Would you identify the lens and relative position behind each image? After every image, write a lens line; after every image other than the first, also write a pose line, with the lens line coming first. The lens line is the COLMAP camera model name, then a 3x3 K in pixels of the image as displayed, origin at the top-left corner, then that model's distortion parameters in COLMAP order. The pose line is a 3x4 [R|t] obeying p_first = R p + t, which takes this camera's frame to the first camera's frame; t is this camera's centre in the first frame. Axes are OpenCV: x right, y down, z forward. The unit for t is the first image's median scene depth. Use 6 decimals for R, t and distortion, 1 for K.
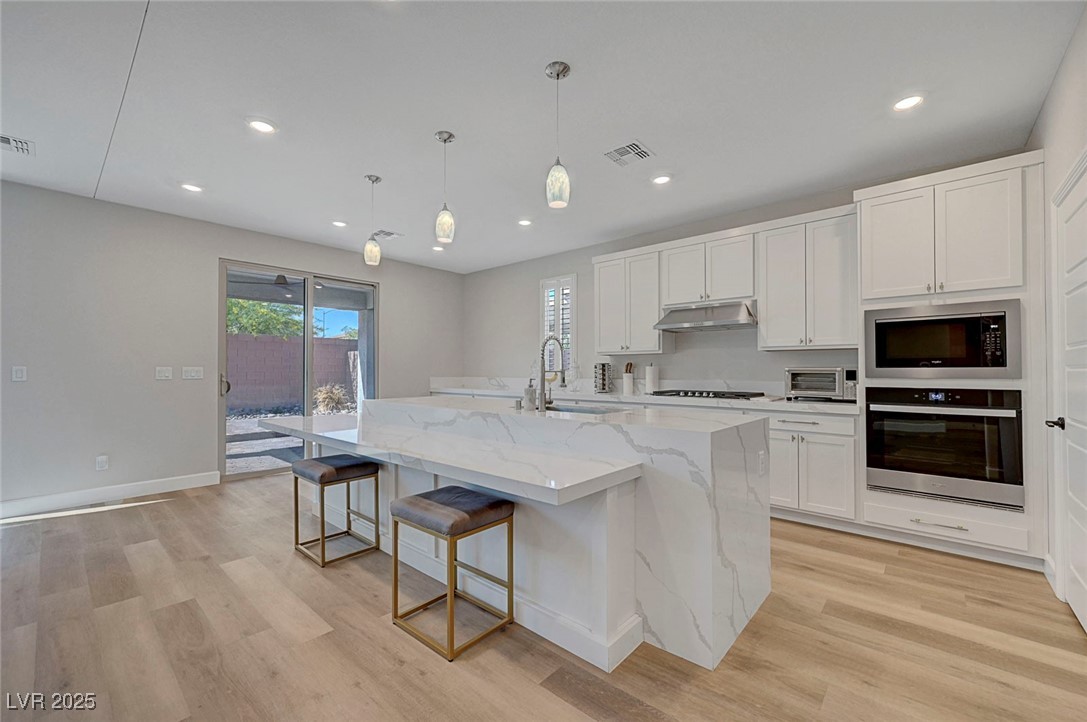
lens RADIAL K [[438.2, 0, 548.5], [0, 438.2, 367.4], [0, 0, 1]] dist [-0.002031, 0.000271]
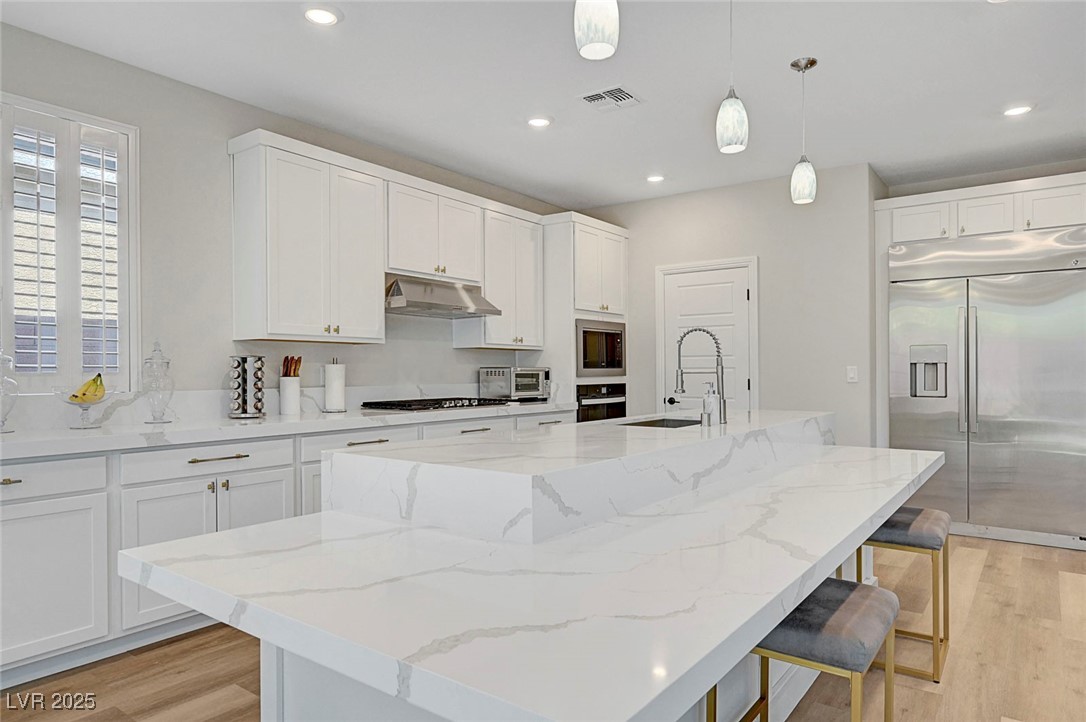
lens RADIAL K [[667.7, 0, 548.0], [0, 667.7, 368.1], [0, 0, 1]] dist [-0.001959, 0.000435]
pose [[-0.084062, 0.003166, 0.996456, -1.006065], [-0.005986, 0.999975, -0.003682, 0.007150], [-0.996443, -0.006275, -0.084041, 1.205899]]
